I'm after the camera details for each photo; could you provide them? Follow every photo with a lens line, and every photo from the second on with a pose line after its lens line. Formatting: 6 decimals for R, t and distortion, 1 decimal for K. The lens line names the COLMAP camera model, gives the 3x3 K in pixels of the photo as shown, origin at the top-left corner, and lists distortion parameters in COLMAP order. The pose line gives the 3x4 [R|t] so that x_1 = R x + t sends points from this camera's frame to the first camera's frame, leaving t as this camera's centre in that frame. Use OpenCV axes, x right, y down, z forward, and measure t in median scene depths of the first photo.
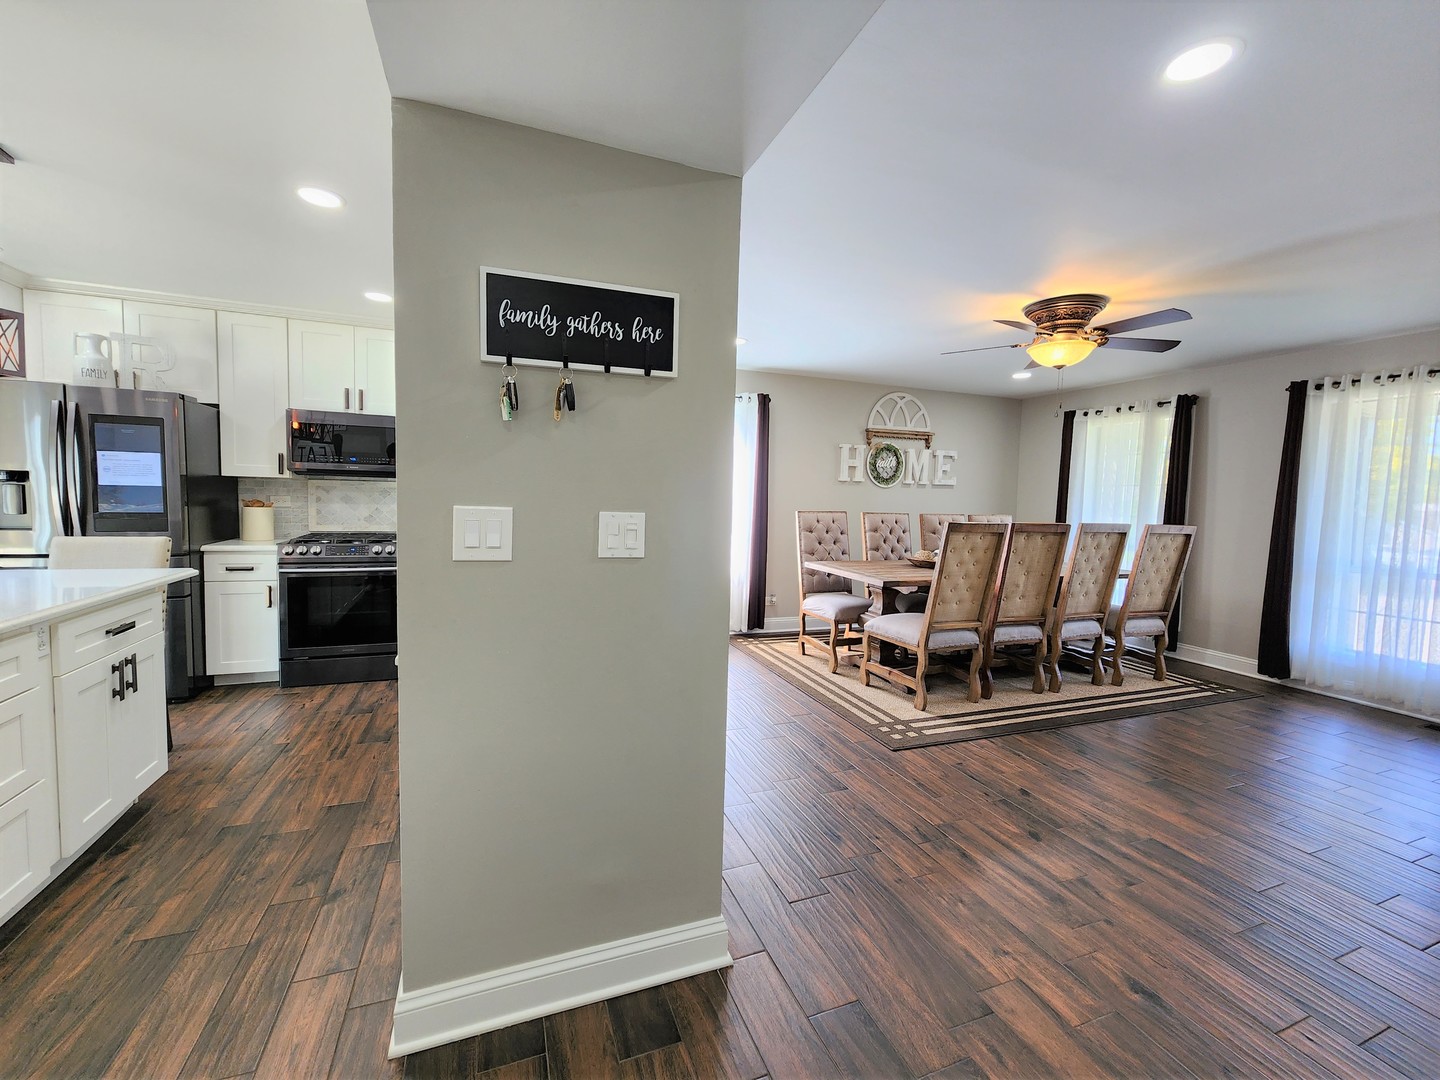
lens RADIAL K [[590.6, 0, 714.5], [0, 590.6, 533.0], [0, 0, 1]] dist [-0.001127, -0.000361]
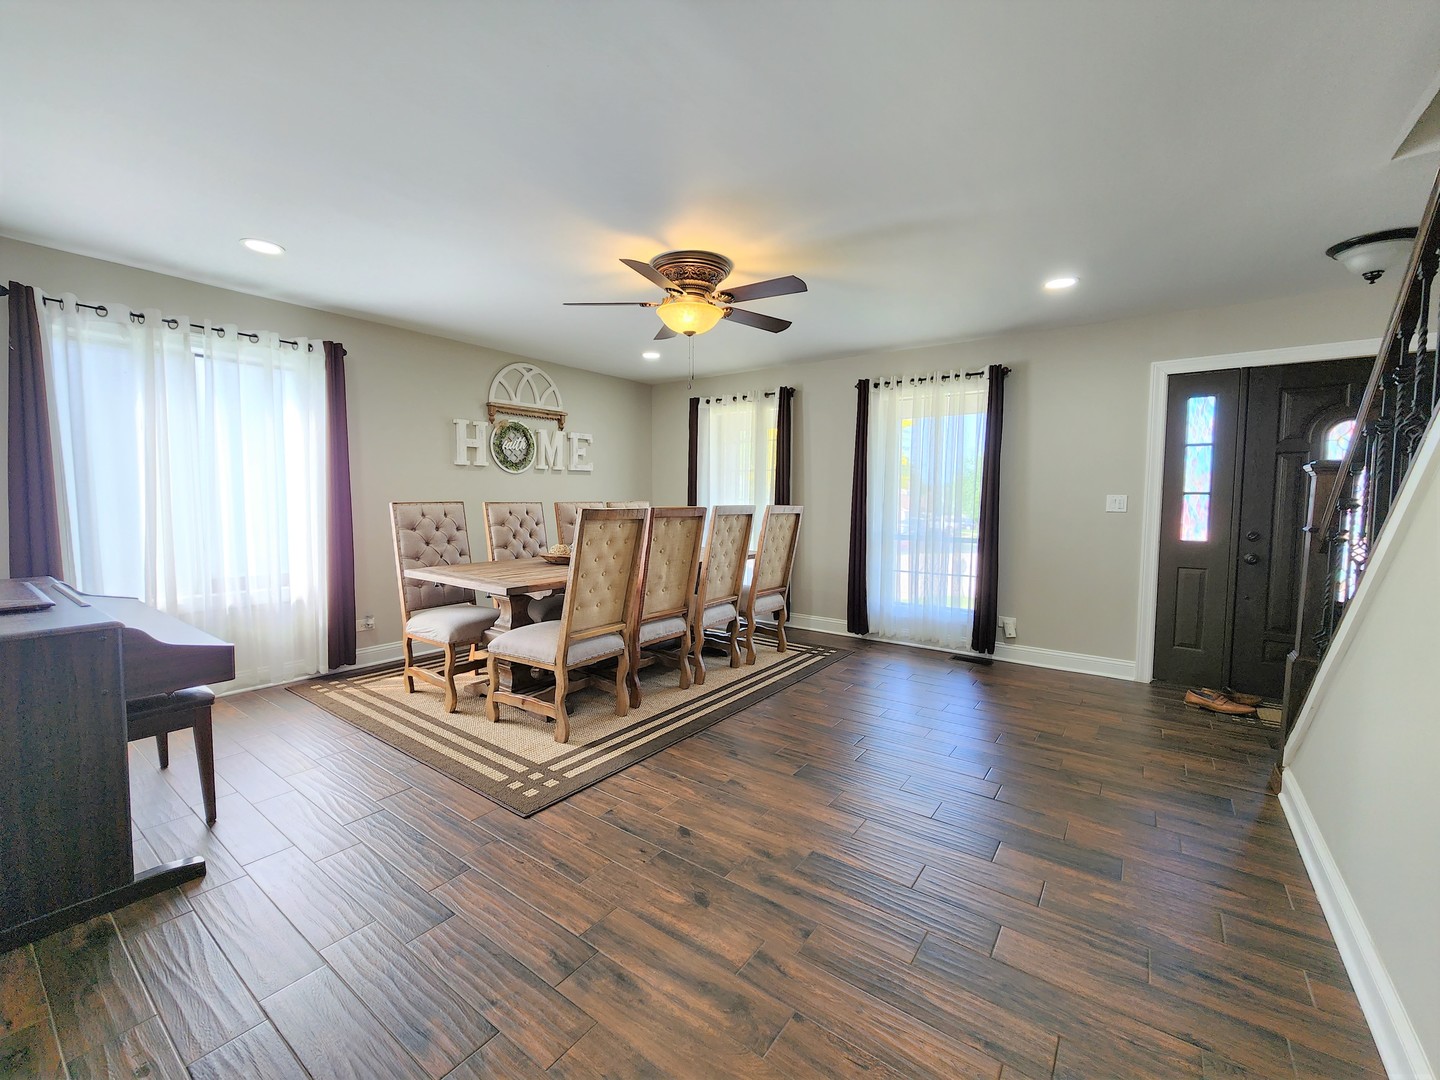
lens RADIAL K [[591.6, 0, 709.4], [0, 591.6, 534.2], [0, 0, 1]] dist [-0.000304, -0.000476]
pose [[0.840024, -0.055638, 0.539688, 0.086911], [0.048642, 0.998445, 0.027221, 0.002668], [-0.540364, 0.003385, 0.841425, 0.187363]]
